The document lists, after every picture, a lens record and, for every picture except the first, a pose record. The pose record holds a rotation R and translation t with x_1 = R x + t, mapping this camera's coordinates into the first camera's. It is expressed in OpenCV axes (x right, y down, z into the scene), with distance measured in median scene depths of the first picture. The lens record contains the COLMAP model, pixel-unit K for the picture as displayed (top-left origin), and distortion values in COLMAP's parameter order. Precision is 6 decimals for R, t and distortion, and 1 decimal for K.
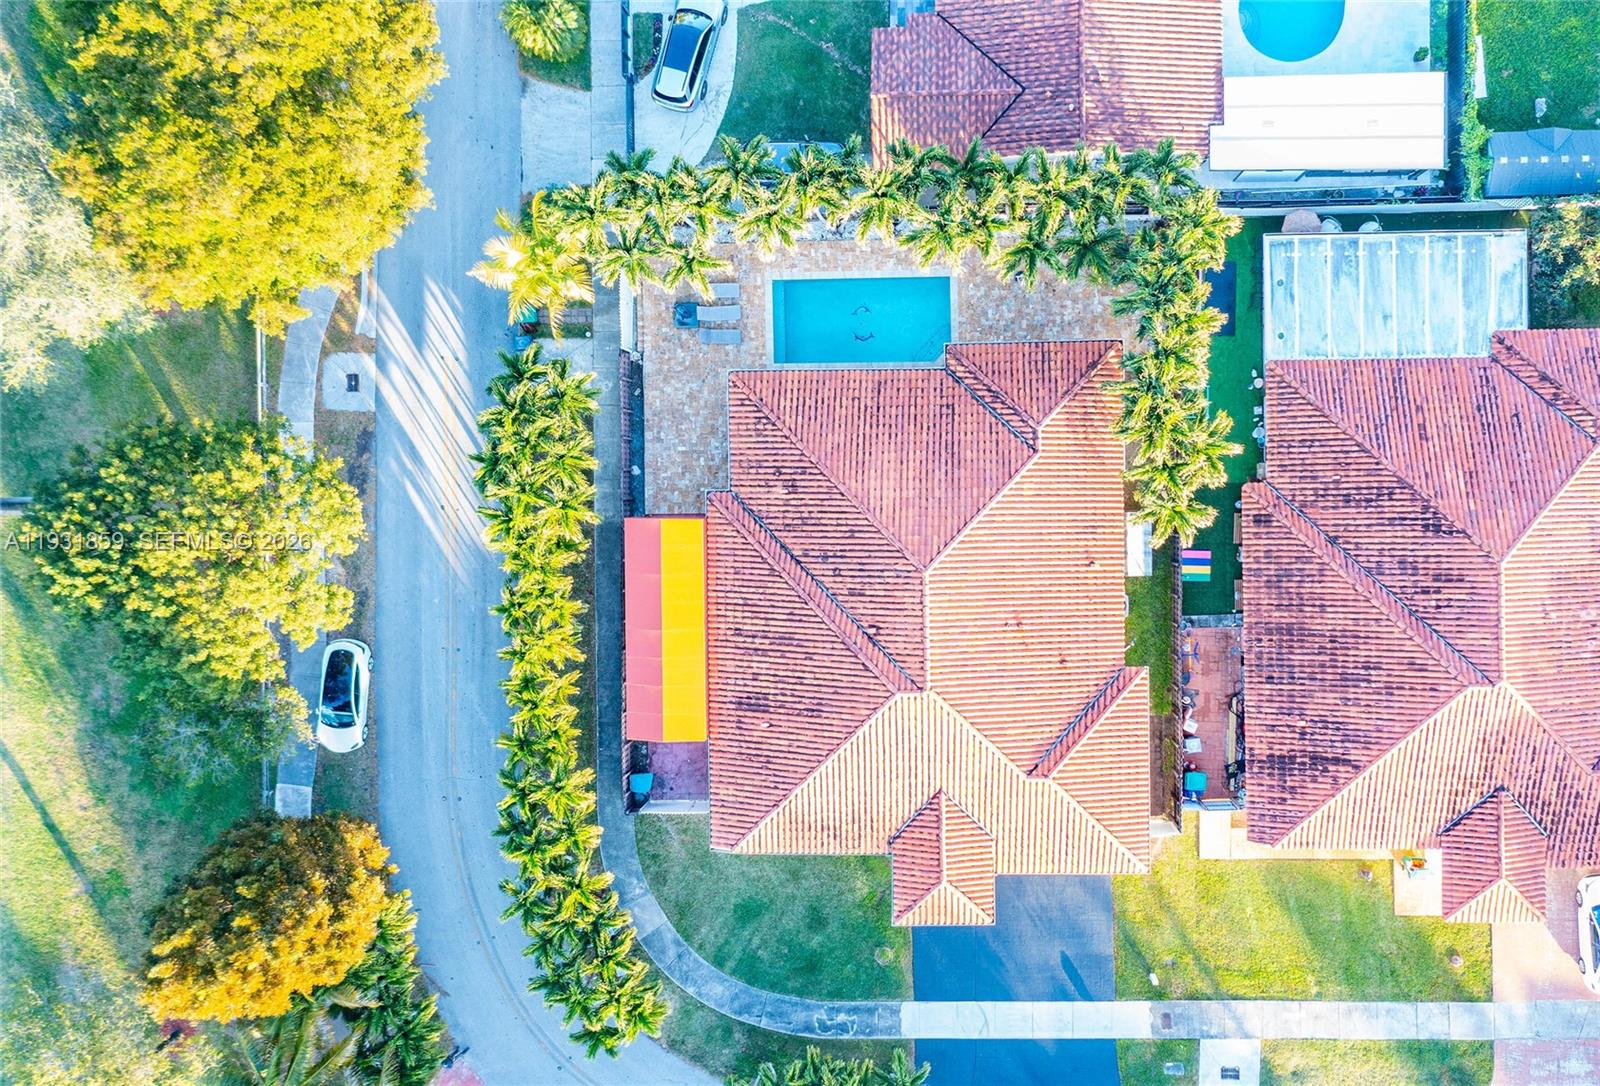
lens RADIAL K [[1291.5, 0, 784.7], [0, 1291.5, 524.9], [0, 0, 1]] dist [0.002748, 0.008886]
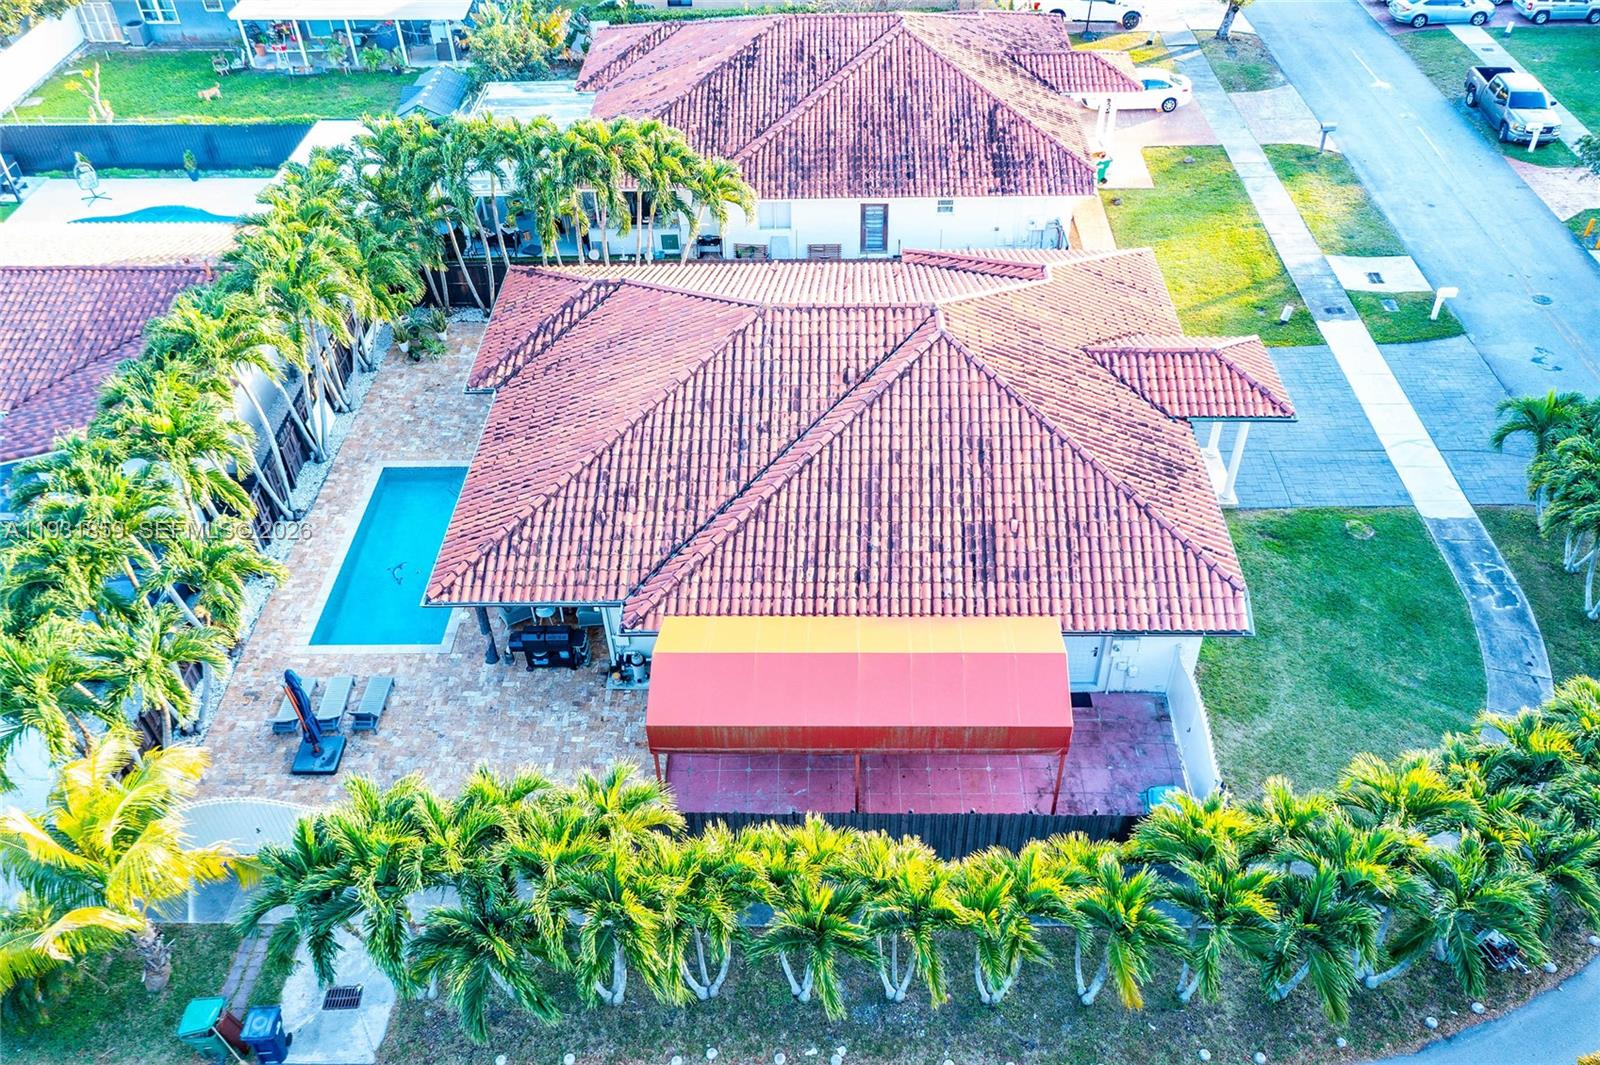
lens RADIAL K [[1266.8, 0, 800.0], [0, 1266.8, 532.5], [0, 0, 1]] dist [0.006357, 0.003799]
pose [[0.035364, -0.626672, 0.778480, -0.482394], [0.998784, -0.004617, -0.049088, 0.084624], [0.034357, 0.779270, 0.625746, 0.635100]]
